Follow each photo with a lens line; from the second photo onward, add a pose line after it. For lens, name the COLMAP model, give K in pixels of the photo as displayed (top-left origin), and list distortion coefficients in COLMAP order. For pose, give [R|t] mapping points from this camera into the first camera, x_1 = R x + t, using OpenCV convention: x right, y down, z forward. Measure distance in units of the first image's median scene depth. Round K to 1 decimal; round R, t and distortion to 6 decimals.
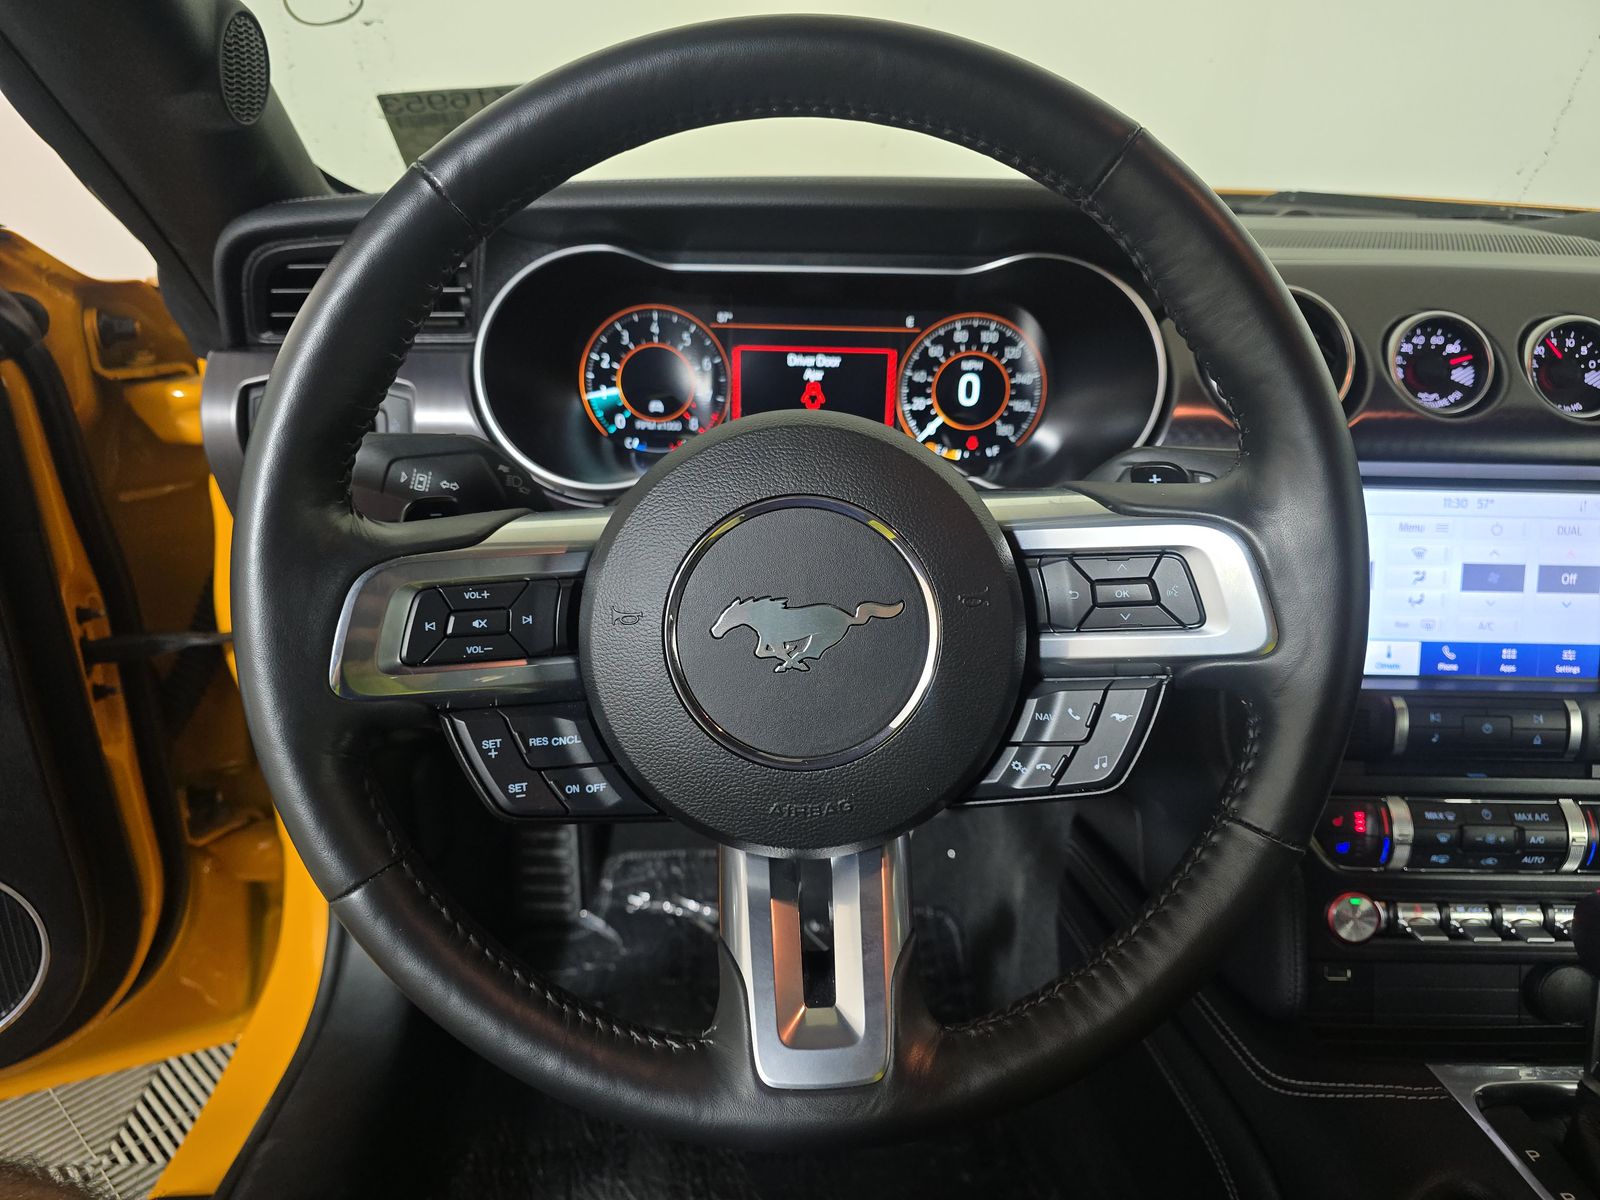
lens RADIAL K [[1080.8, 0, 792.9], [0, 1080.8, 591.1], [0, 0, 1]] dist [0.022633, -0.014429]
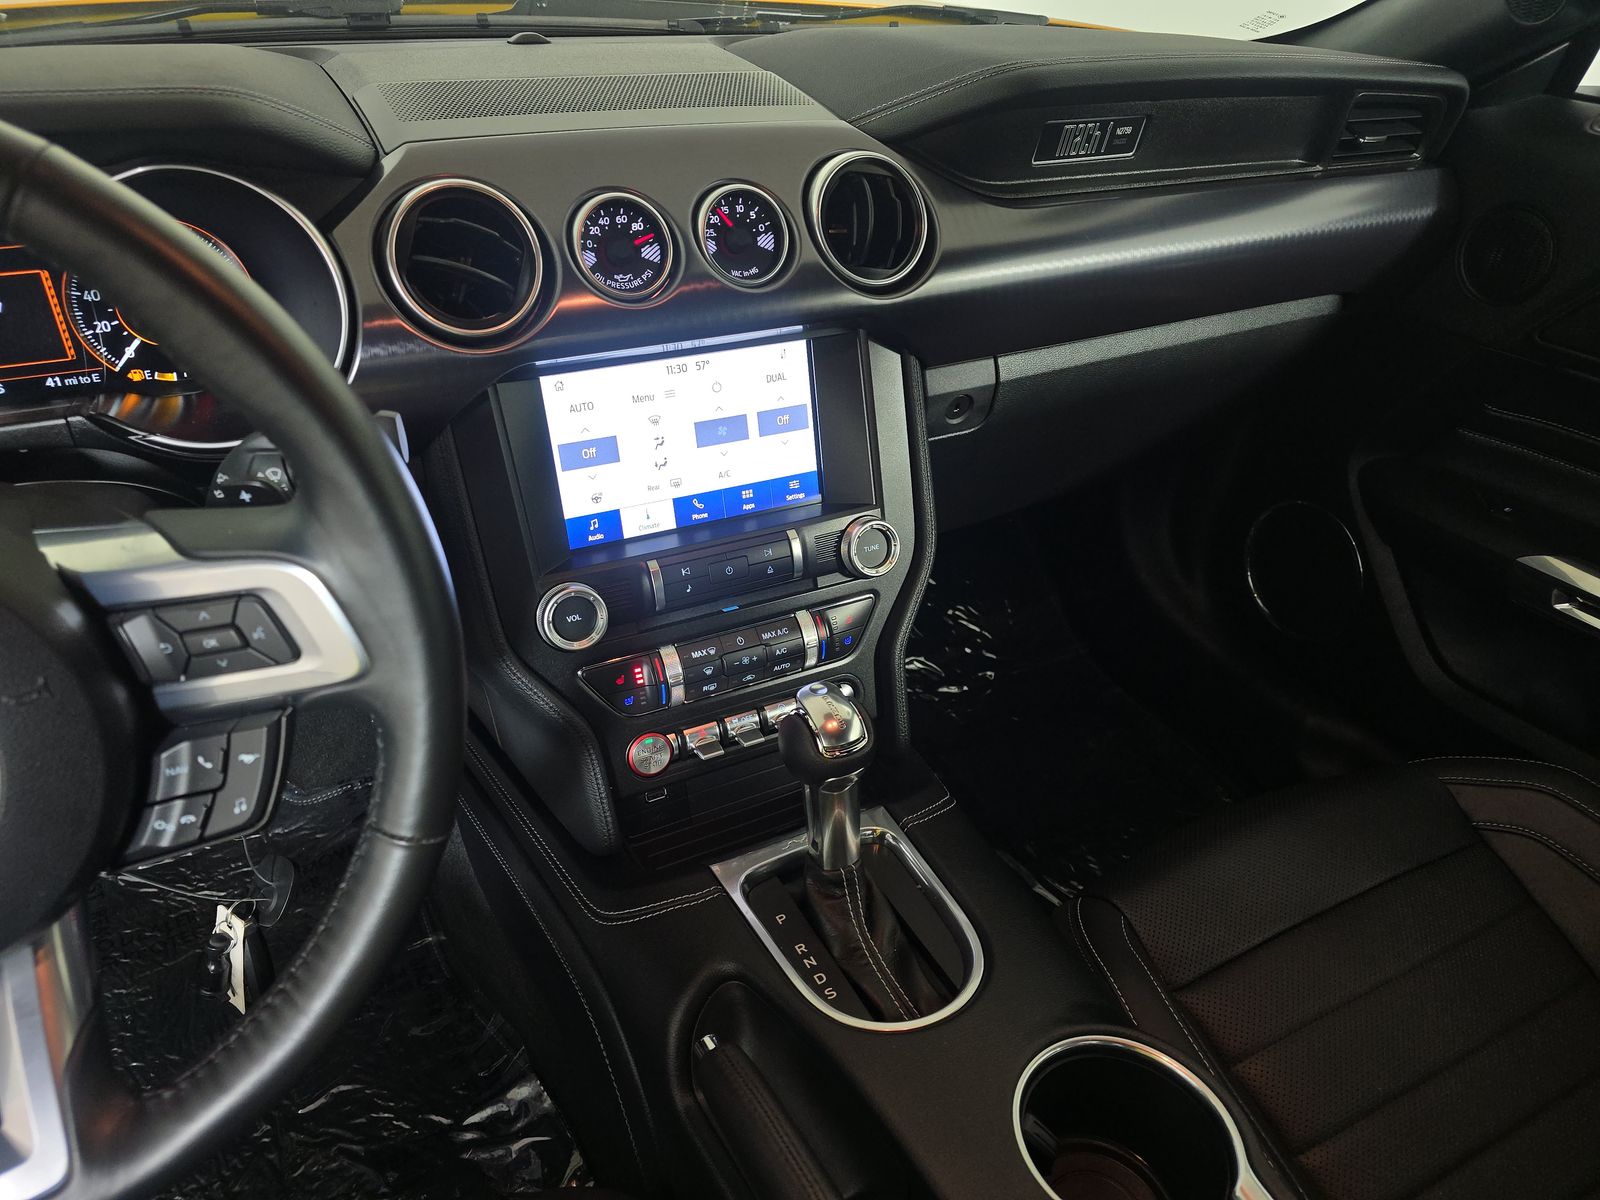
lens RADIAL K [[1080.8, 0, 793.3], [0, 1080.8, 596.0], [0, 0, 1]] dist [0.022633, -0.014429]
pose [[0.895351, -0.239623, 0.375403, 0.266714], [0.142788, 0.952871, 0.267672, -0.141675], [-0.421851, -0.186057, 0.887370, -0.039077]]
